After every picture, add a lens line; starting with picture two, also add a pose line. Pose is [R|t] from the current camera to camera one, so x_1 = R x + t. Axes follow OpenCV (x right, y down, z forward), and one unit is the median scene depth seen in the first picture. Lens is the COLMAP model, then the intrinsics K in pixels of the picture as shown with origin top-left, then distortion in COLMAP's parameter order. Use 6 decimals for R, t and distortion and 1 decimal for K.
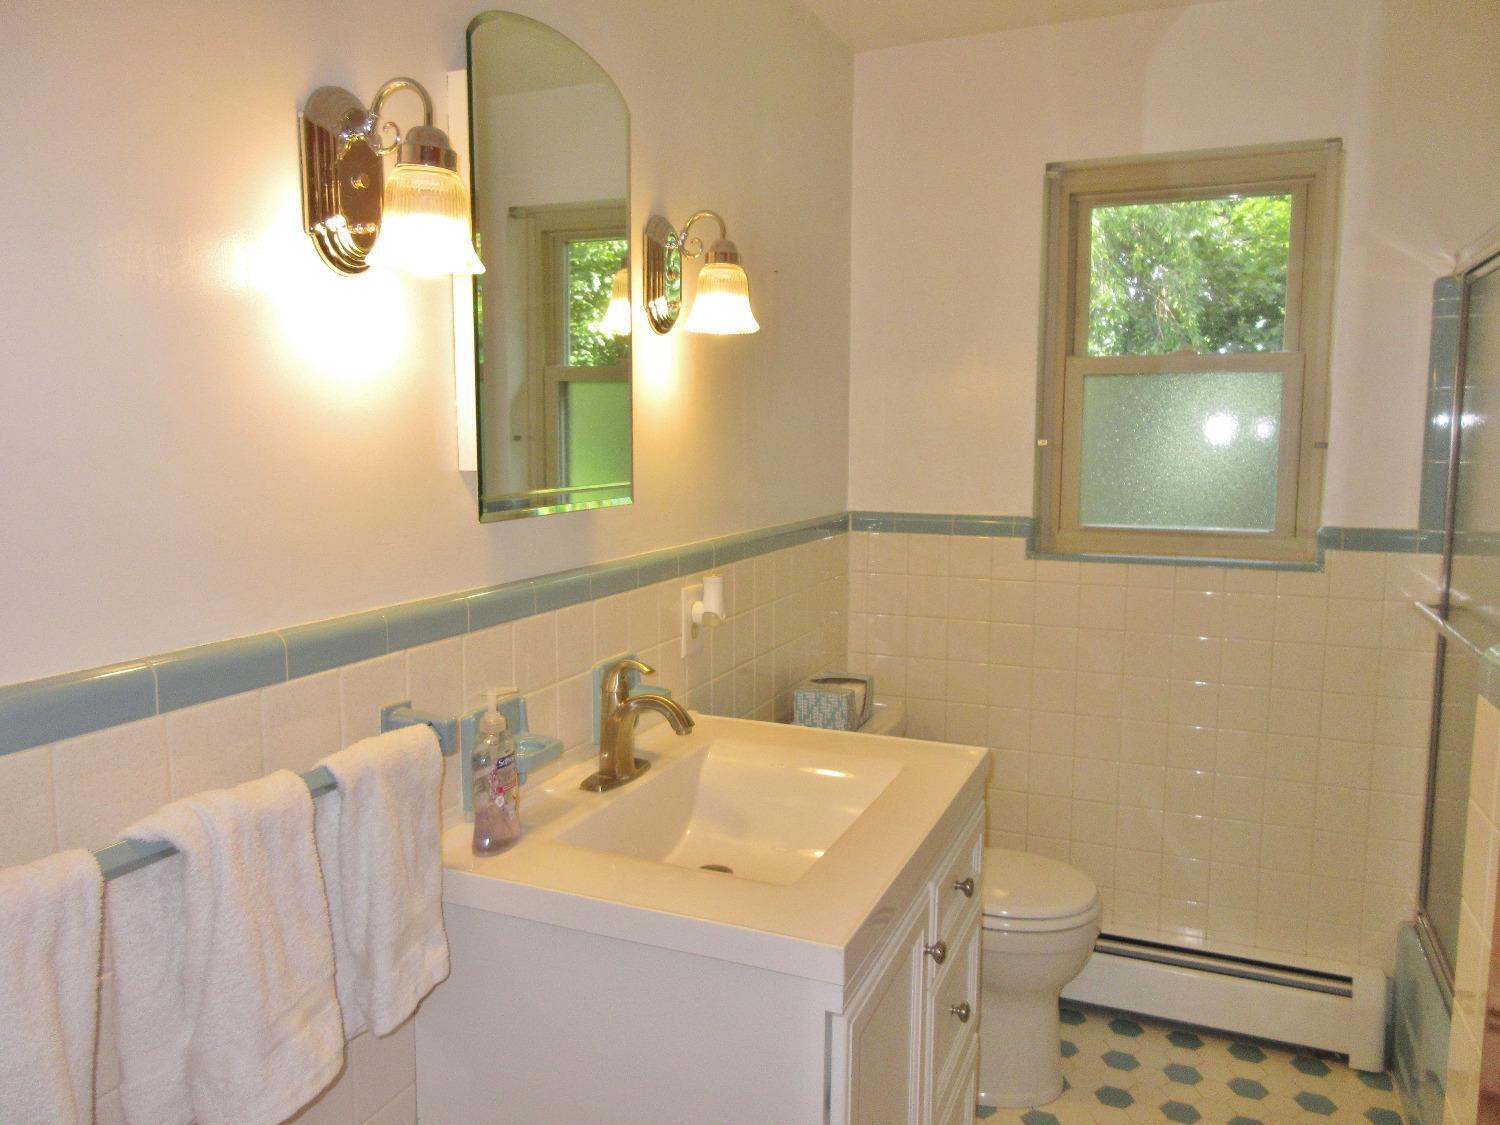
lens RADIAL K [[1105.2, 0, 747.6], [0, 1105.2, 561.3], [0, 0, 1]] dist [-0.002911, 0.004280]
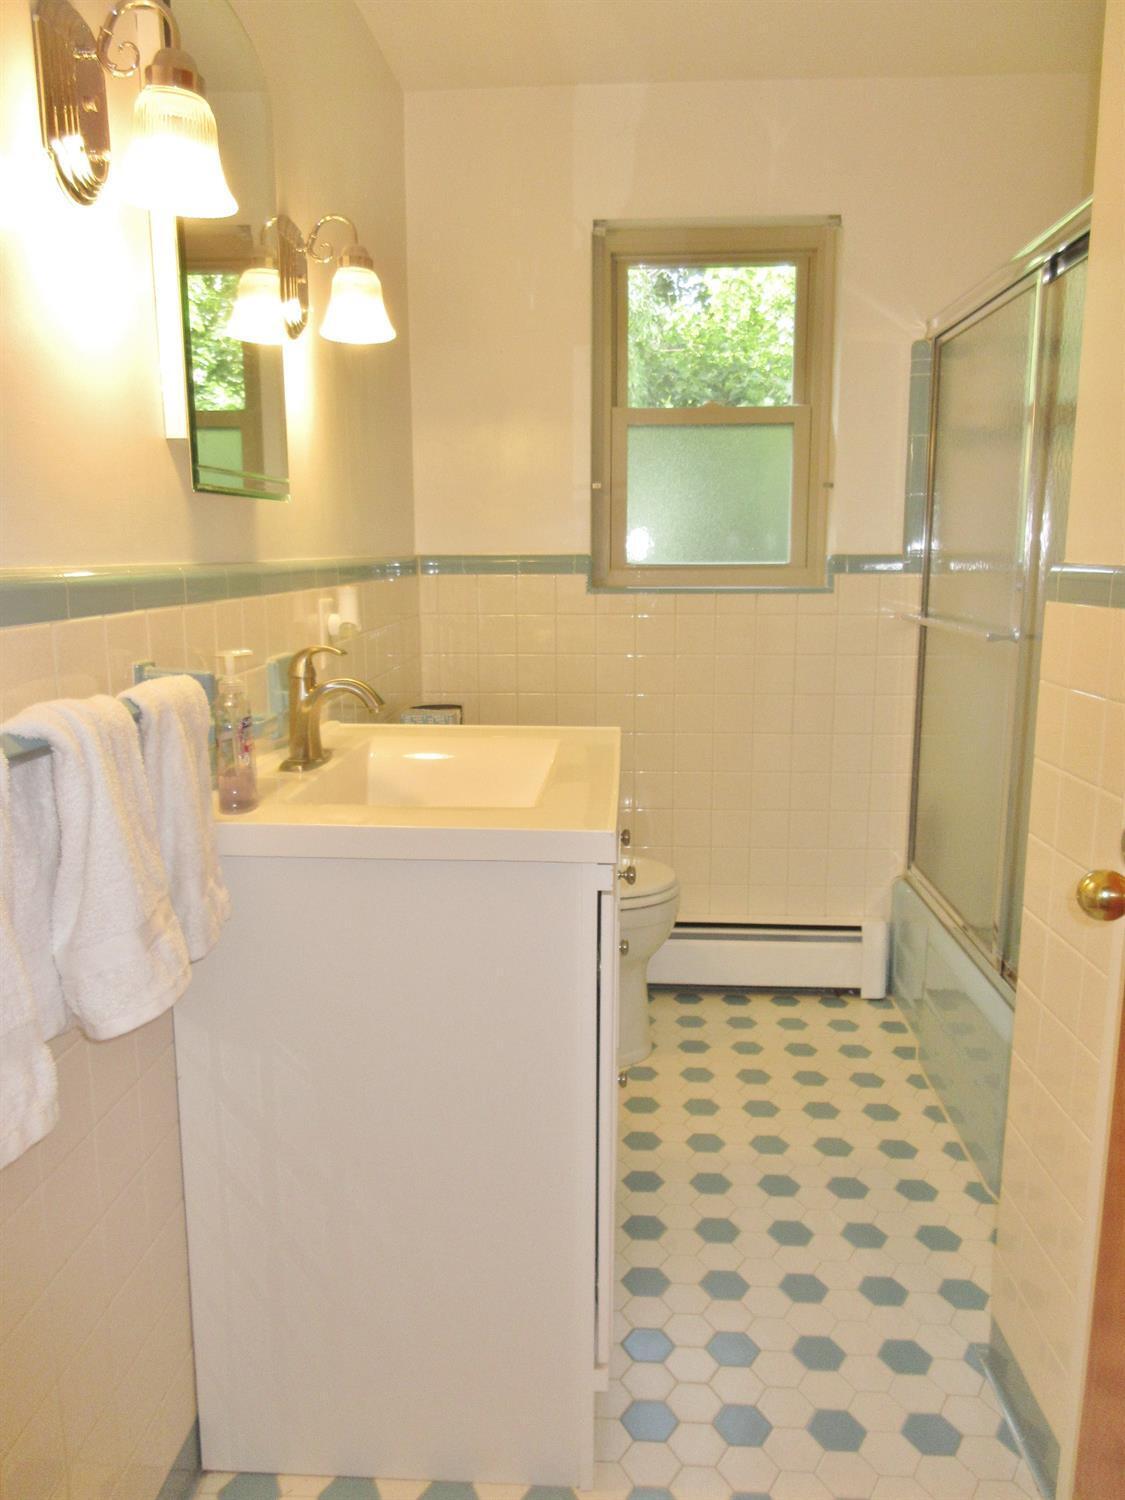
lens RADIAL K [[1105.2, 0, 567.6], [0, 1105.2, 752.8], [0, 0, 1]] dist [-0.002911, 0.004280]
pose [[0.942388, -0.066840, 0.327777, -0.151639], [0.044002, 0.996090, 0.076610, 0.078777], [-0.331616, -0.057774, 0.941644, -0.035816]]
